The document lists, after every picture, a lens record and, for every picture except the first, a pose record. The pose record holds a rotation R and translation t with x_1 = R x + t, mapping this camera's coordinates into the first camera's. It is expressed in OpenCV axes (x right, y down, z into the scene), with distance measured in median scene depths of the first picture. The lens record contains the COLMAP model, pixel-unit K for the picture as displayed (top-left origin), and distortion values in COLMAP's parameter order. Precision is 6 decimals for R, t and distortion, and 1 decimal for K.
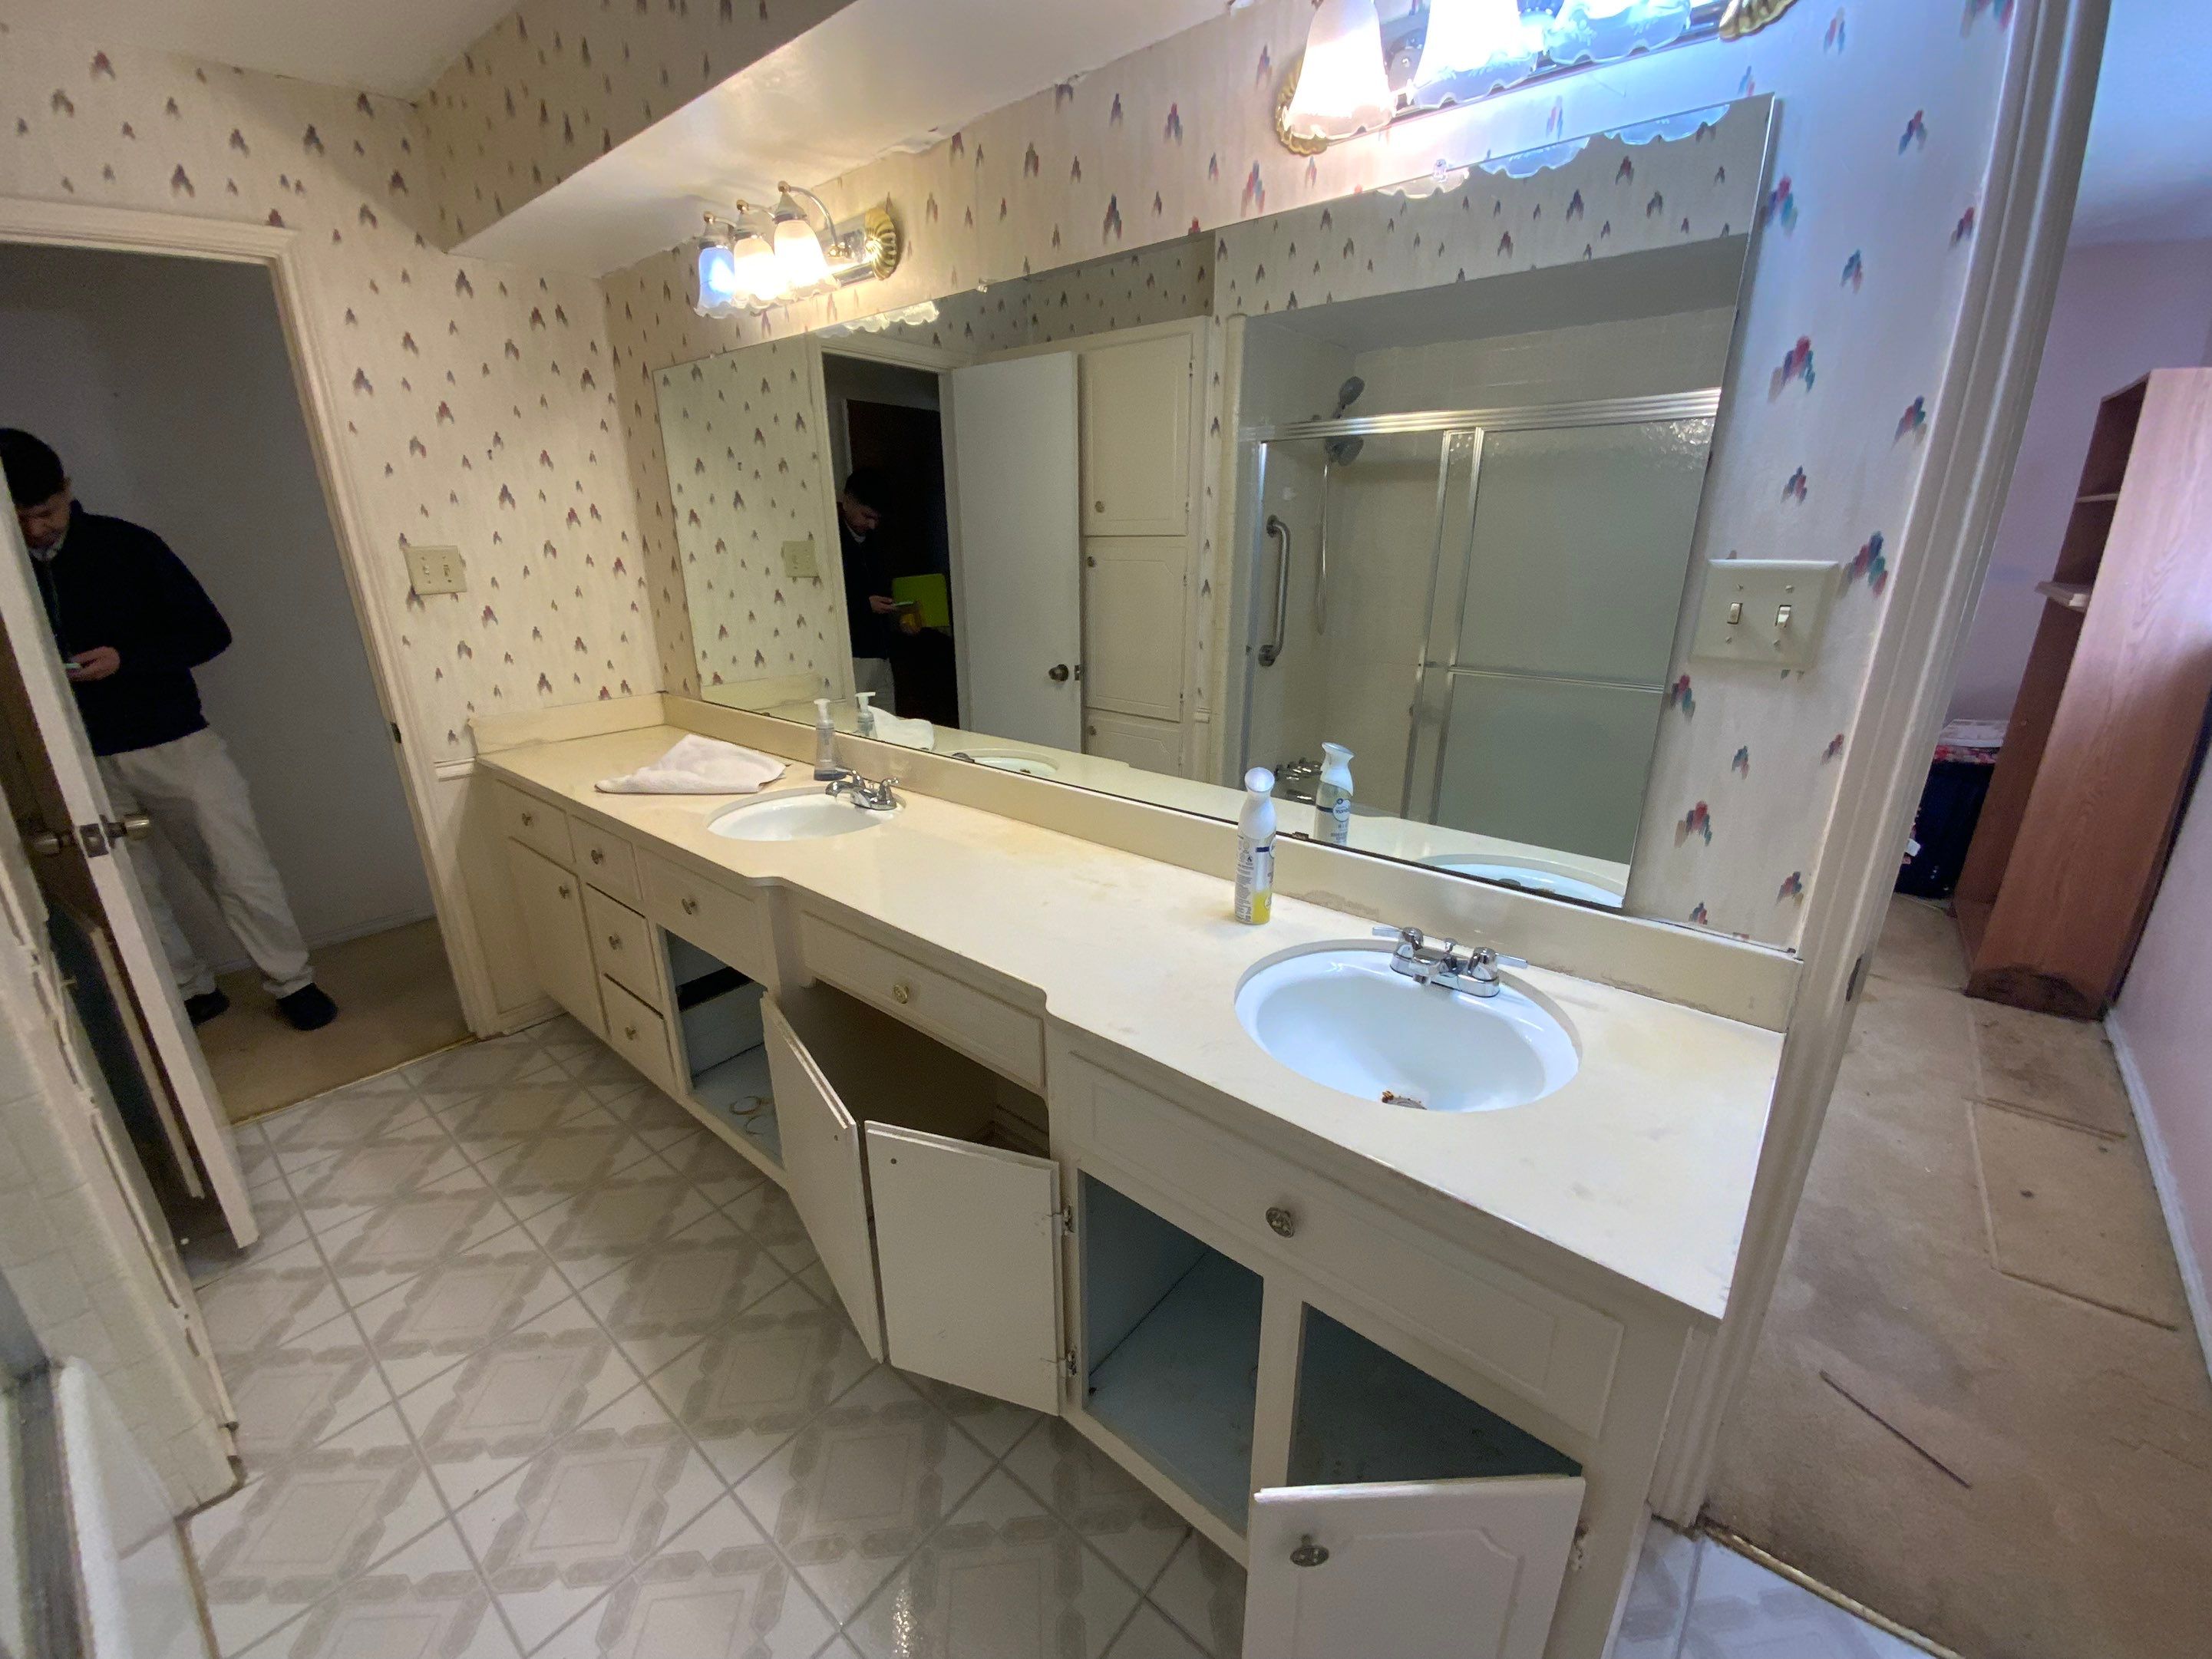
lens RADIAL K [[908.2, 0, 1103.9], [0, 908.2, 832.8], [0, 0, 1]] dist [0.003042, -0.000072]
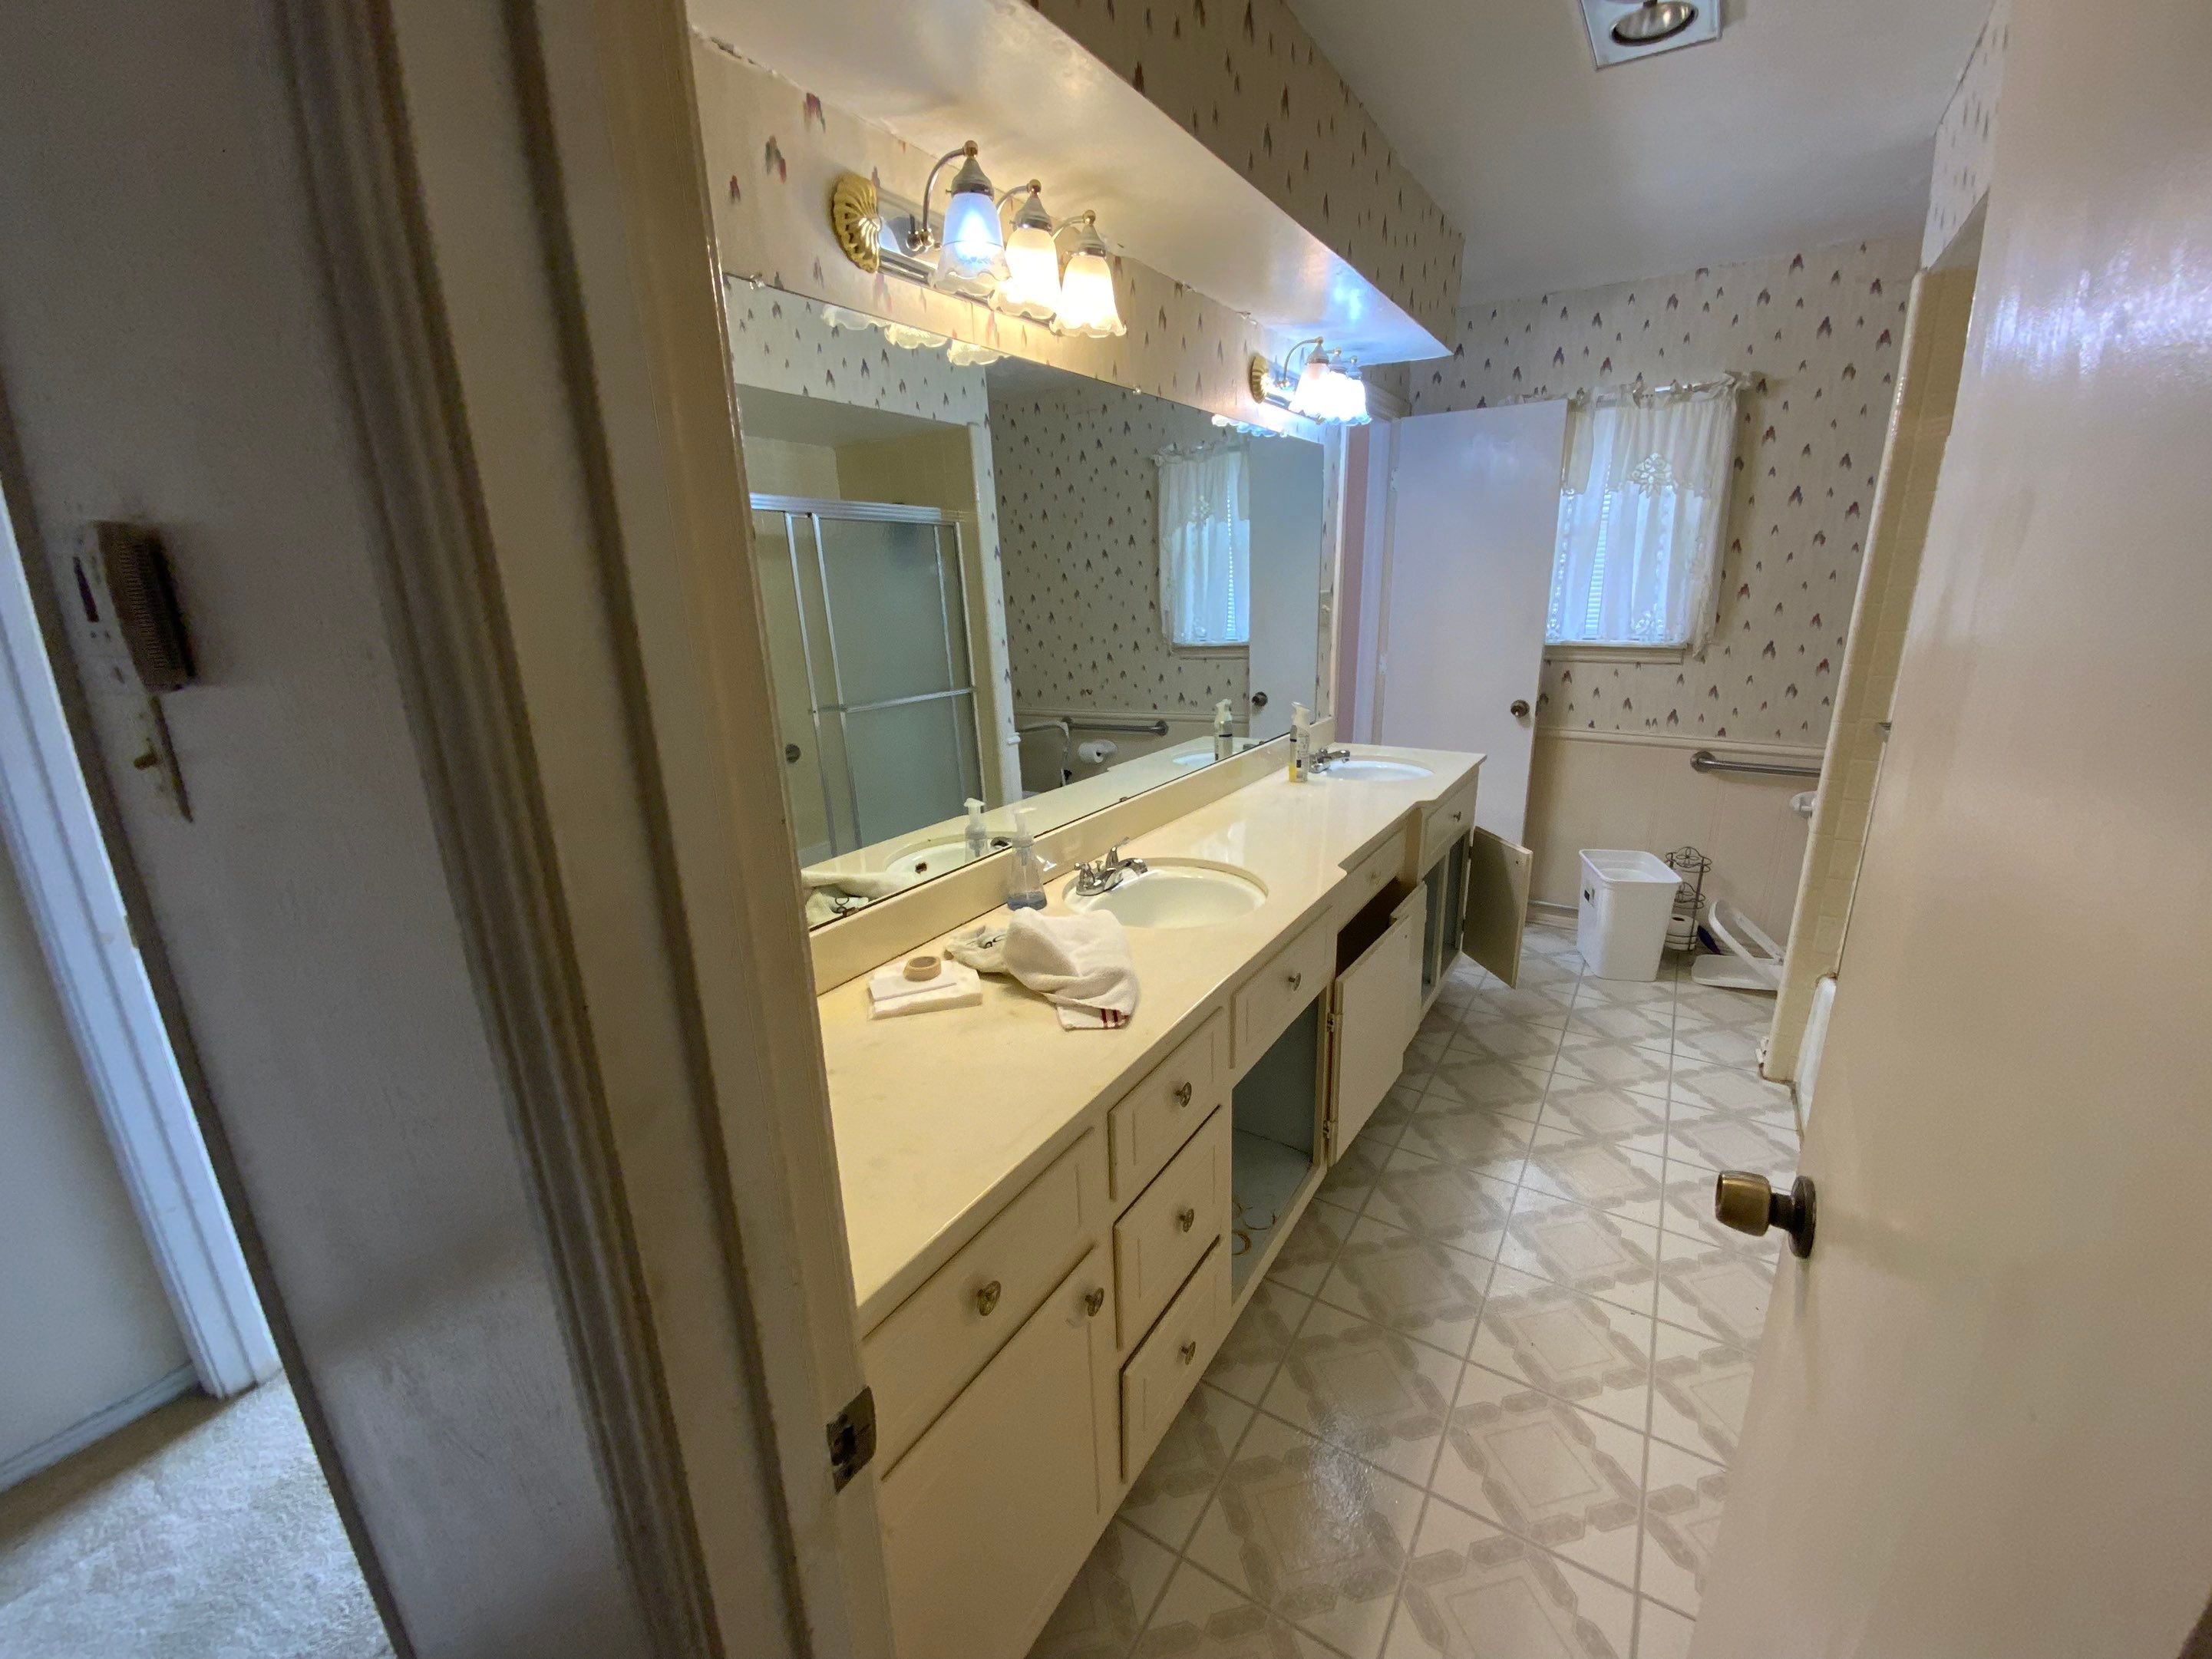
lens RADIAL K [[908.2, 0, 1108.5], [0, 908.2, 827.1], [0, 0, 1]] dist [0.003042, -0.000072]
pose [[-0.141022, -0.254568, 0.956717, -1.148331], [0.344039, 0.893544, 0.288471, -0.355386], [-0.928305, 0.369829, -0.038428, 1.040282]]
